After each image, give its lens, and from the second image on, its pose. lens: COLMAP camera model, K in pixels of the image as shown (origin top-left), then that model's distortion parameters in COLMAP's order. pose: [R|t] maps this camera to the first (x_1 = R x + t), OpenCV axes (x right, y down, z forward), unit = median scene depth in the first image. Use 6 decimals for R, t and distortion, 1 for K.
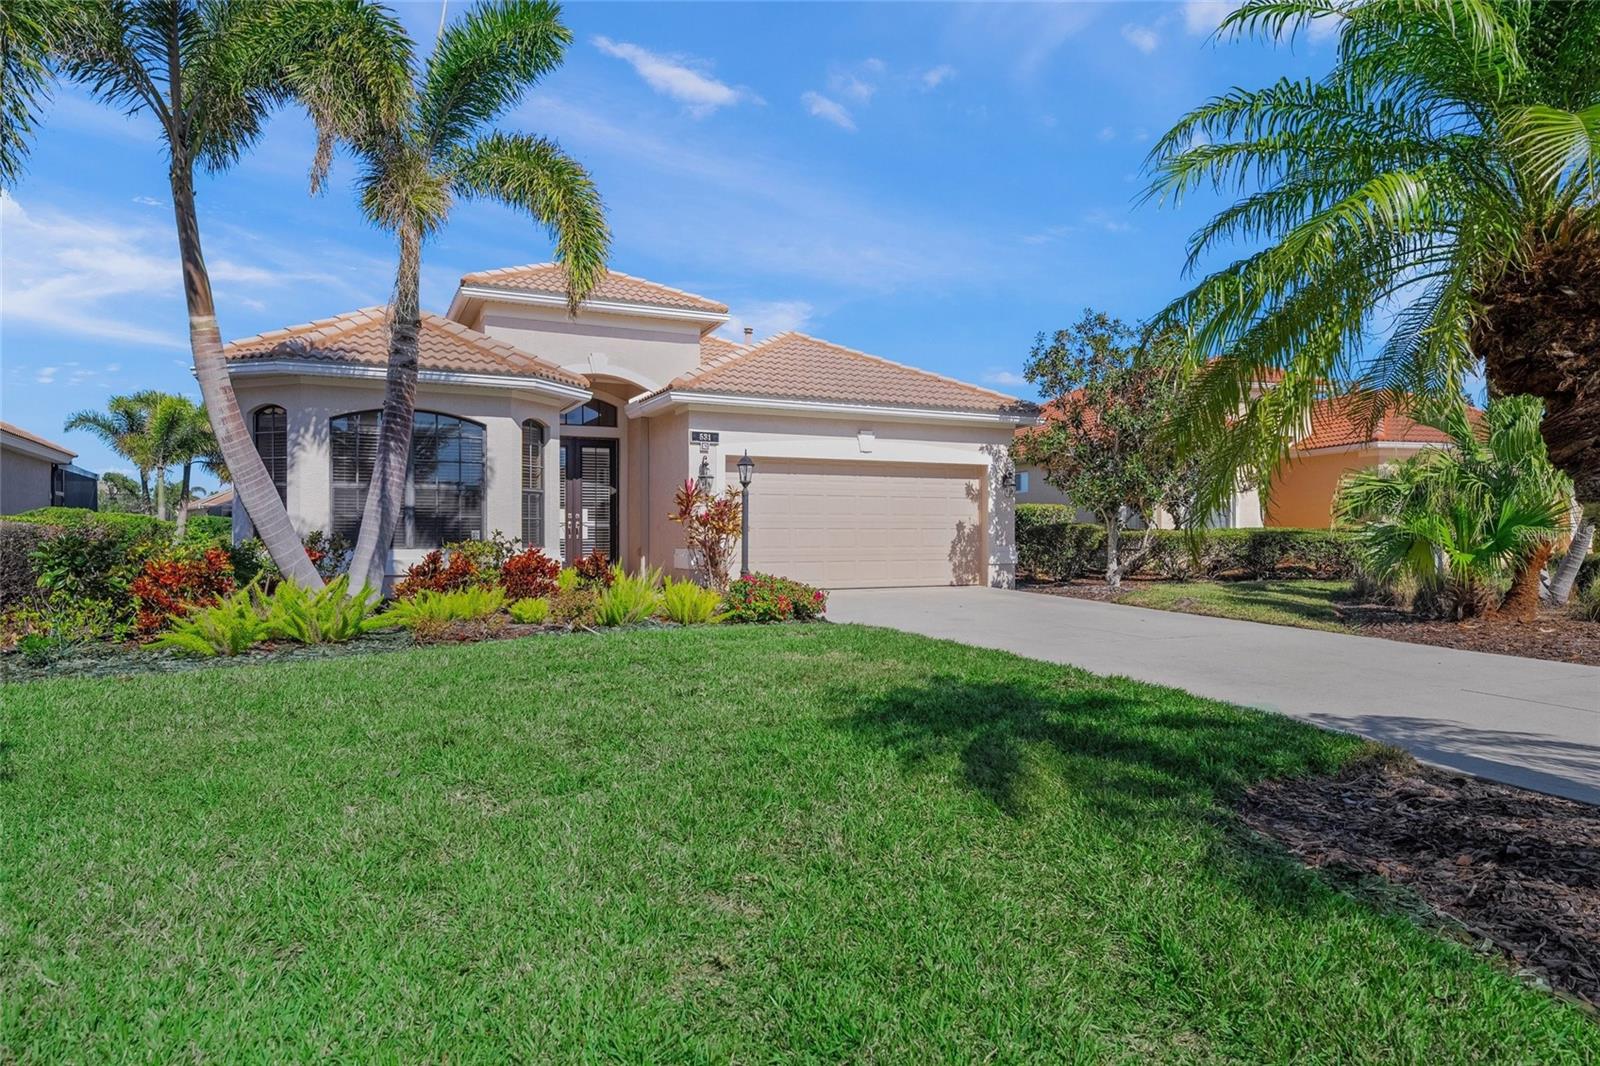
lens RADIAL K [[963.4, 0, 800.0], [0, 963.4, 533.0], [0, 0, 1]] dist [0.000012, 0.000071]
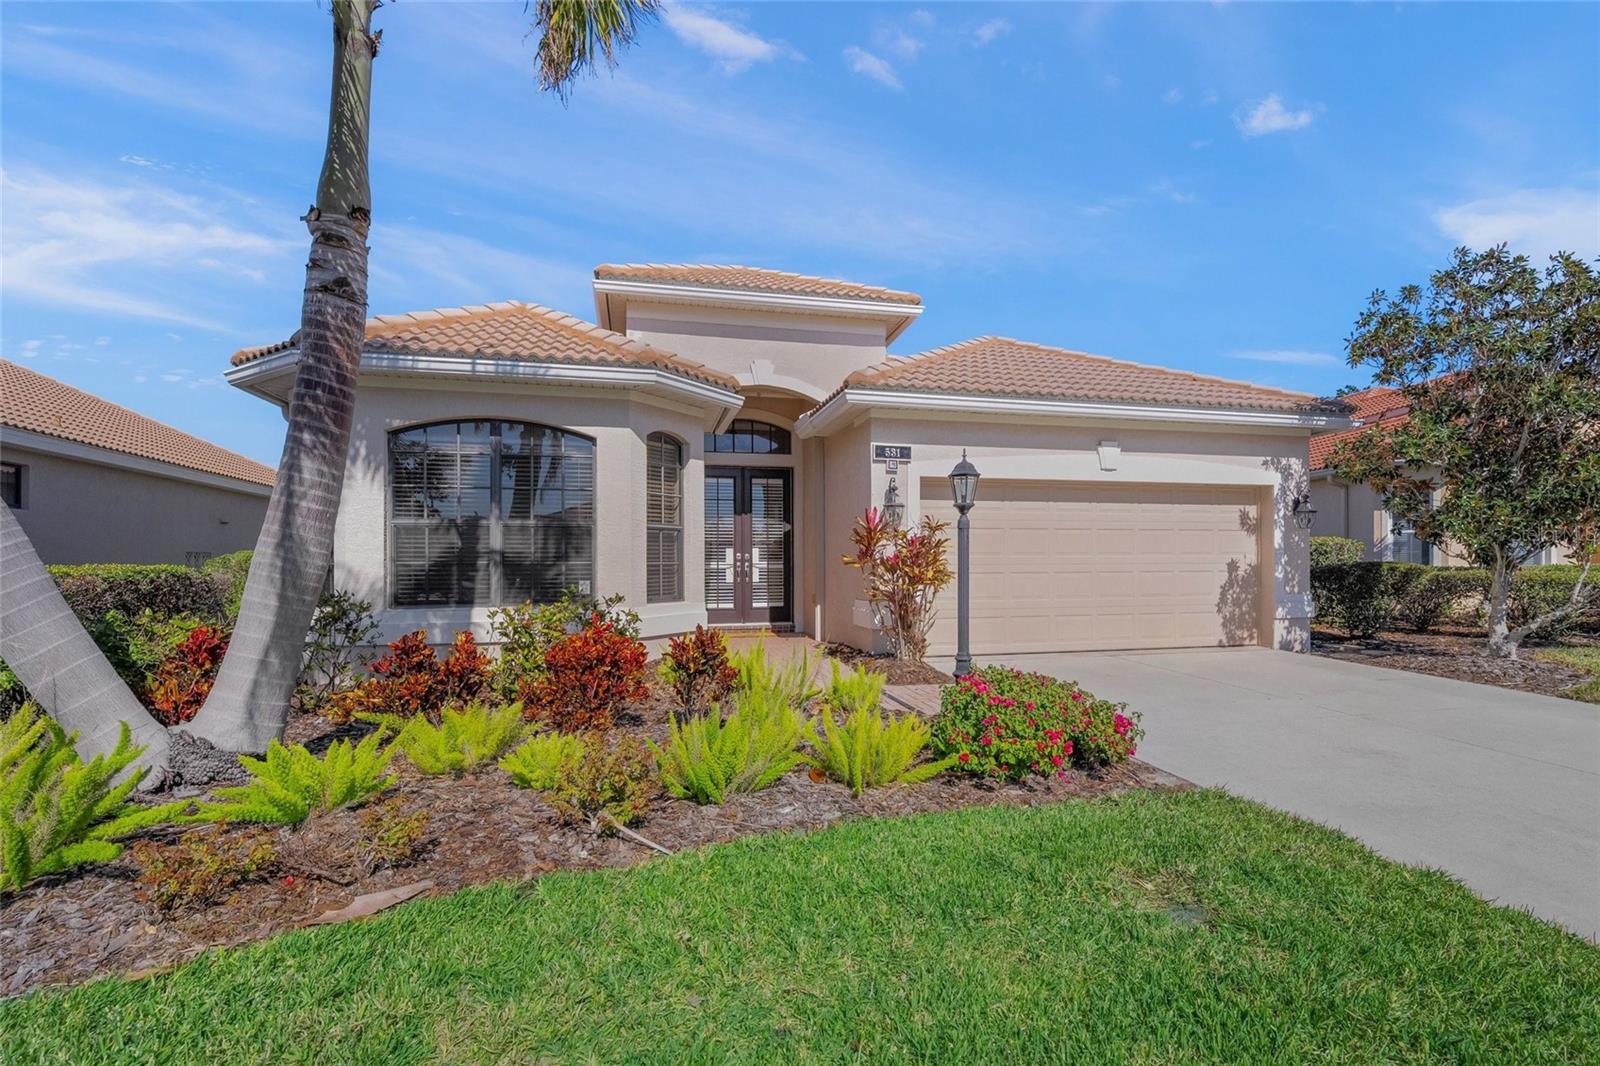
lens RADIAL K [[730.3, 0, 797.6], [0, 730.3, 567.0], [0, 0, 1]] dist [0.017067, 0.000182]
pose [[0.974942, -0.001774, -0.222451, -0.044130], [0.003454, 0.999968, 0.007161, -0.014798], [0.222431, -0.007750, 0.974918, 0.426039]]
